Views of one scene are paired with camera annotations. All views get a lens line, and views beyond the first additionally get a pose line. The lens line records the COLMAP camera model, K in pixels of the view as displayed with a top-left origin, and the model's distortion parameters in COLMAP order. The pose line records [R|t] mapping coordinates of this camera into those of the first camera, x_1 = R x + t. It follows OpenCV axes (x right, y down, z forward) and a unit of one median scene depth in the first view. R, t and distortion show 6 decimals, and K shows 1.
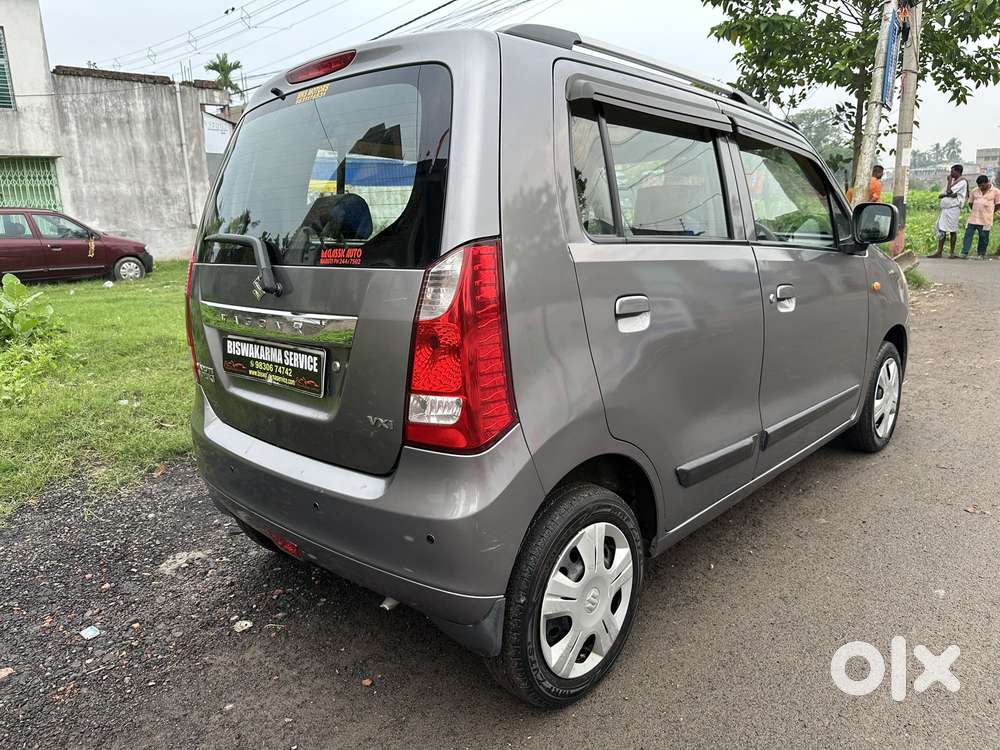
lens RADIAL K [[713.9, 0, 504.1], [0, 713.9, 361.1], [0, 0, 1]] dist [-0.001048, -0.003621]
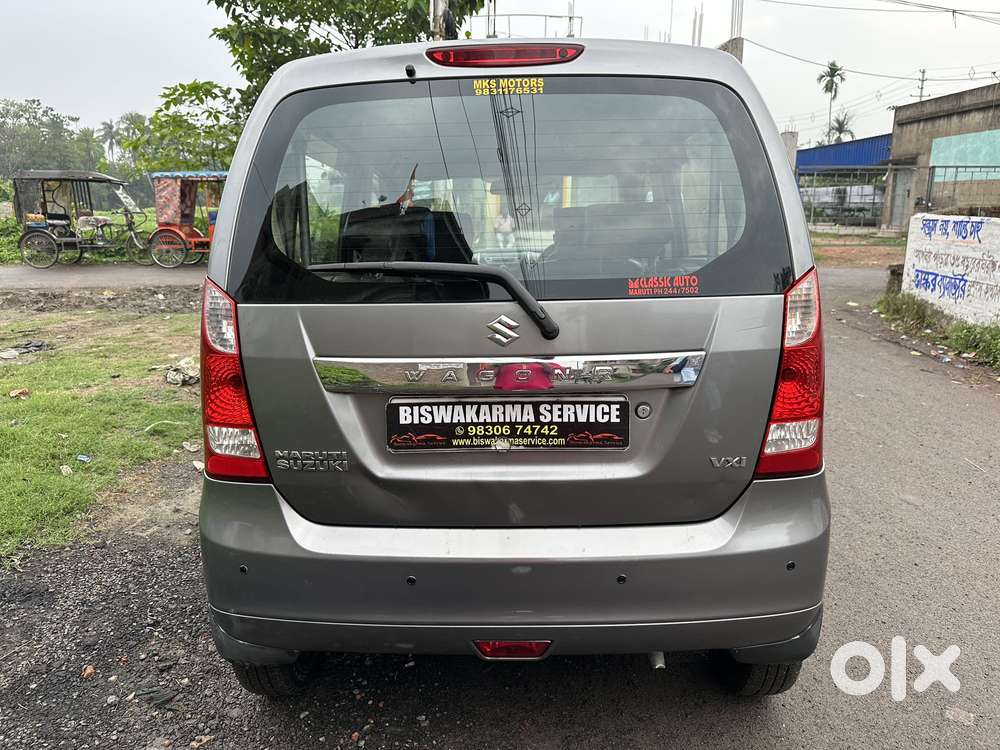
lens RADIAL K [[705.6, 0, 503.6], [0, 705.6, 367.8], [0, 0, 1]] dist [0.066484, -0.107967]
pose [[0.753196, -0.118765, 0.646986, -0.831735], [0.120360, 0.991844, 0.041951, -0.092781], [-0.646691, 0.046274, 0.761347, 0.406194]]
